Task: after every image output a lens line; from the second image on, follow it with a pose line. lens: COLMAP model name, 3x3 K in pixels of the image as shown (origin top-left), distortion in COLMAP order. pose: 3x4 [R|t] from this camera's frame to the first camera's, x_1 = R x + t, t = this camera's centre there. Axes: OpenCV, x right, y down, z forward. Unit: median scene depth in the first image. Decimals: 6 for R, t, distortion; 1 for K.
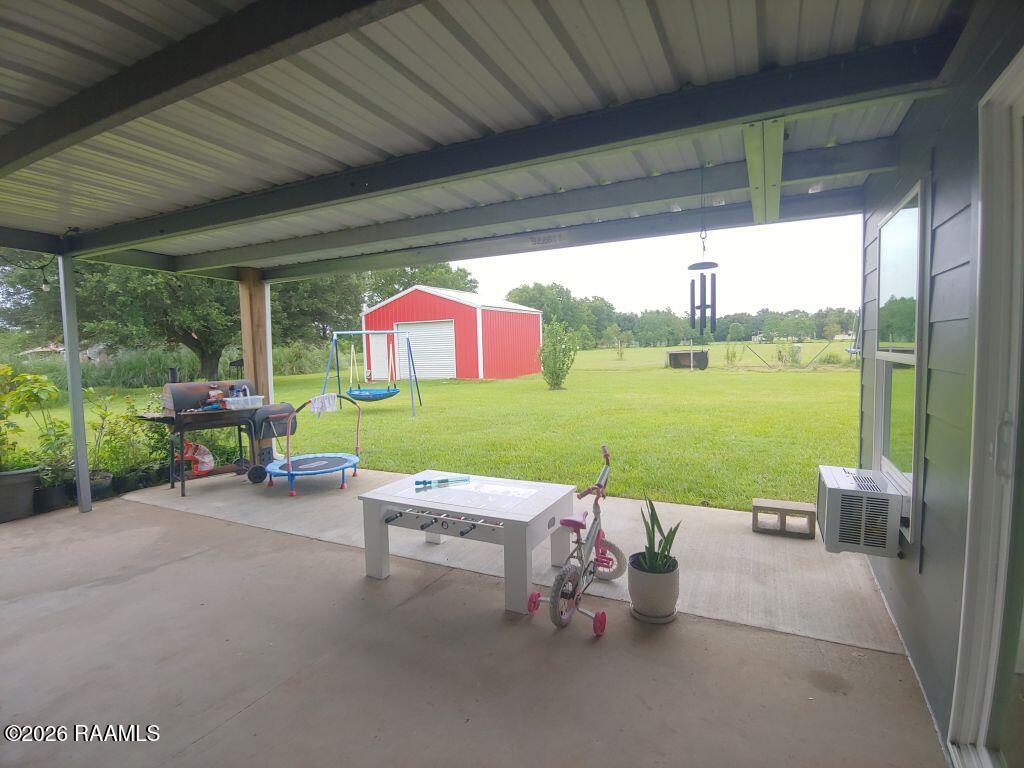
lens RADIAL K [[533.9, 0, 512.0], [0, 533.9, 384.0], [0, 0, 1]] dist [-0.000270, 0.000399]
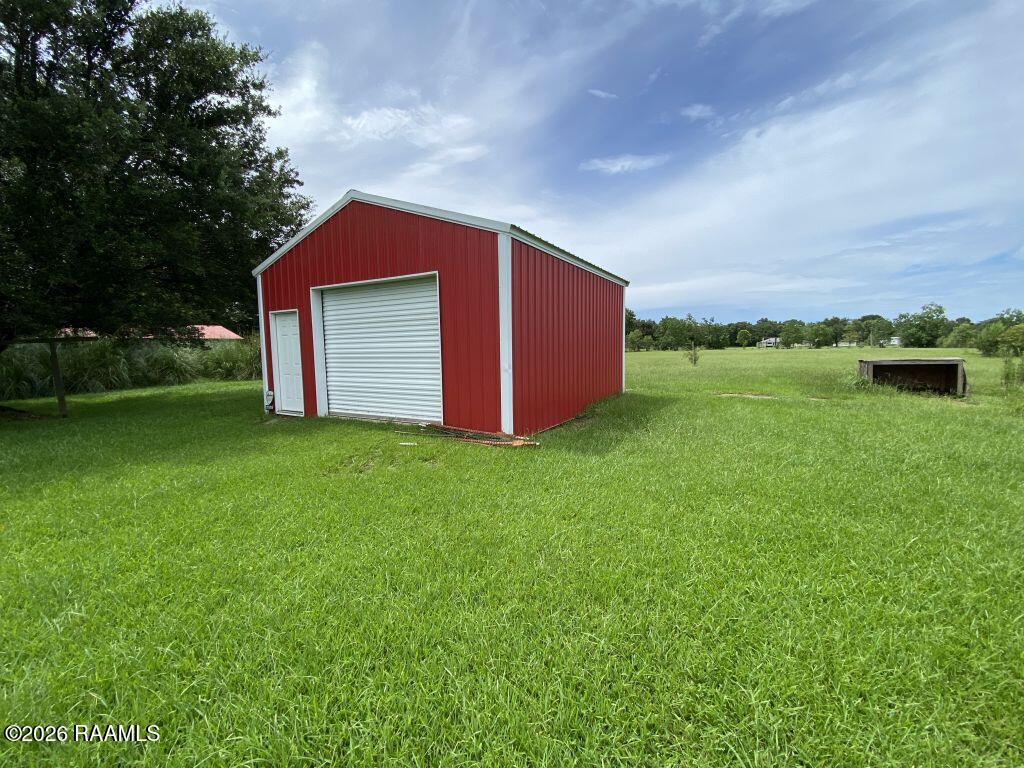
lens RADIAL K [[418.6, 0, 508.6], [0, 418.6, 387.2], [0, 0, 1]] dist [0.002112, -0.016157]
pose [[0.997031, 0.017502, -0.074983, -0.032826], [-0.015946, 0.999646, 0.021296, -0.041938], [0.075330, -0.020037, 0.996957, 0.650888]]
